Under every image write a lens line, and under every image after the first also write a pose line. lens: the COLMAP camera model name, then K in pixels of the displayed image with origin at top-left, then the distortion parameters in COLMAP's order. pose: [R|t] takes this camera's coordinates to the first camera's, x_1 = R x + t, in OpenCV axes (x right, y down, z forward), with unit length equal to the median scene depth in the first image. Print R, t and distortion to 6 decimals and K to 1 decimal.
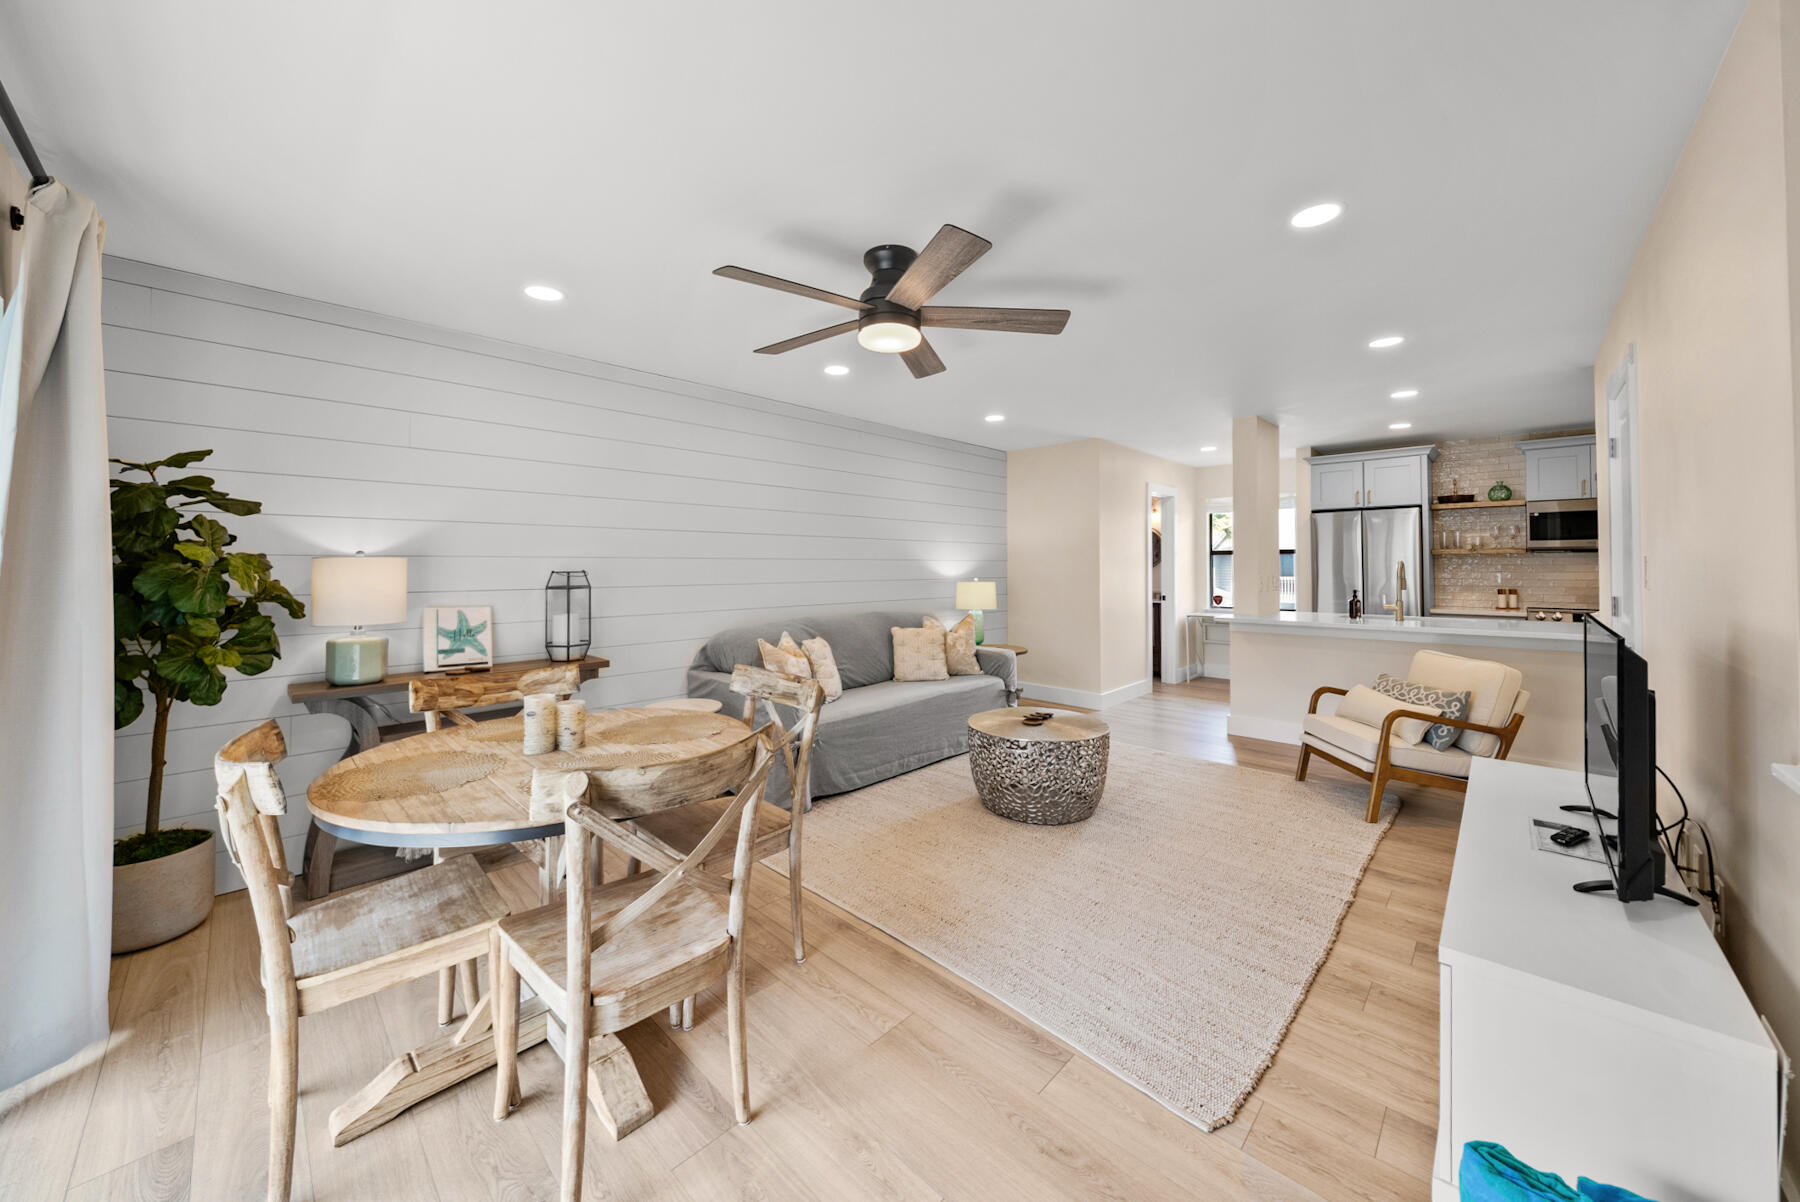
lens RADIAL K [[629.0, 0, 898.1], [0, 629.0, 563.5], [0, 0, 1]] dist [-0.001075, -0.000093]
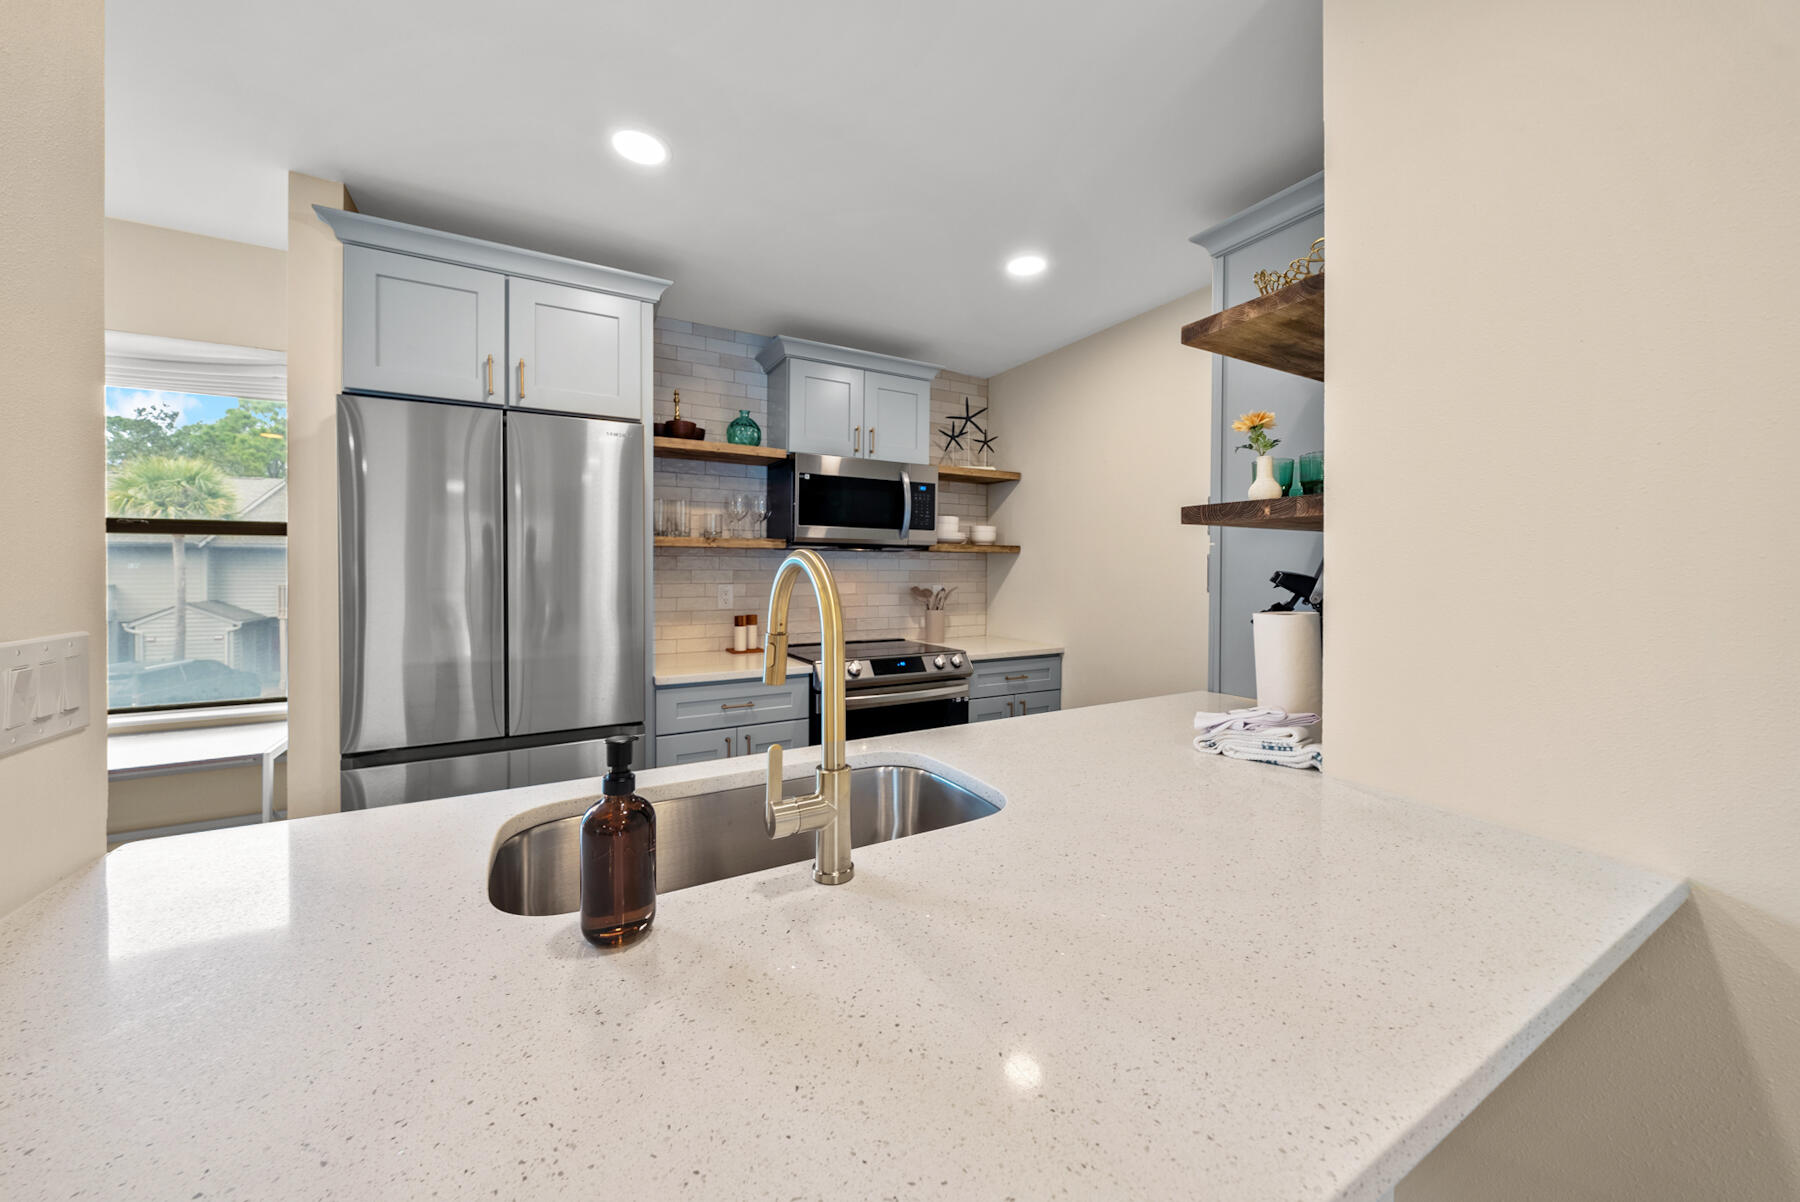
lens RADIAL K [[629.0, 0, 898.1], [0, 629.0, 563.5], [0, 0, 1]] dist [-0.001075, -0.000093]
pose [[0.293533, 0.014407, 0.955841, 0.485729], [-0.011079, 0.999871, -0.011668, 0.001431], [-0.955885, -0.007165, 0.293654, 0.707525]]
